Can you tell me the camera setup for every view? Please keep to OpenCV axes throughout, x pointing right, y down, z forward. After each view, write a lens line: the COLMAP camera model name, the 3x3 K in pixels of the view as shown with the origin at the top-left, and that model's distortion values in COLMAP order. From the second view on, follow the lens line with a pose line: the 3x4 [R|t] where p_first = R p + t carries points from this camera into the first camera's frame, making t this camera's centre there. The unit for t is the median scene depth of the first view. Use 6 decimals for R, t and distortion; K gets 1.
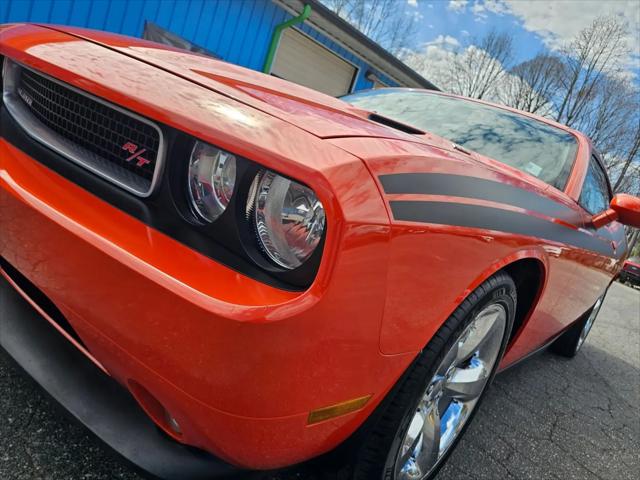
lens RADIAL K [[459.0, 0, 313.2], [0, 459.0, 240.9], [0, 0, 1]] dist [0.004795, -0.001620]
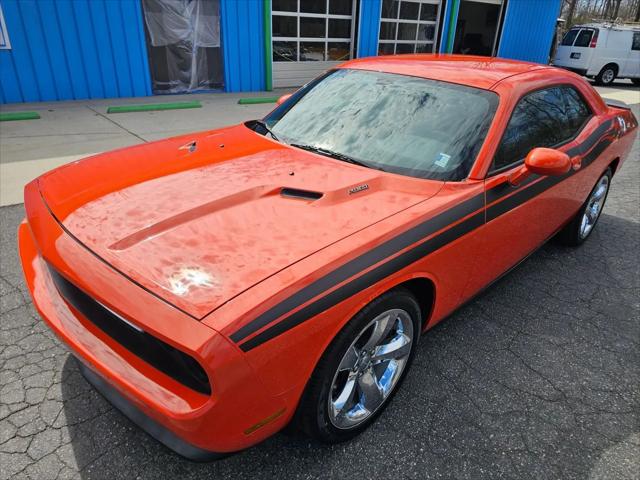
lens RADIAL K [[473.9, 0, 311.7], [0, 473.9, 243.3], [0, 0, 1]] dist [0.009317, -0.002148]
pose [[0.948507, -0.218087, -0.229722, 0.255307], [0.272014, 0.932413, 0.237937, -0.223121], [0.162305, -0.288173, 0.943723, -0.191184]]
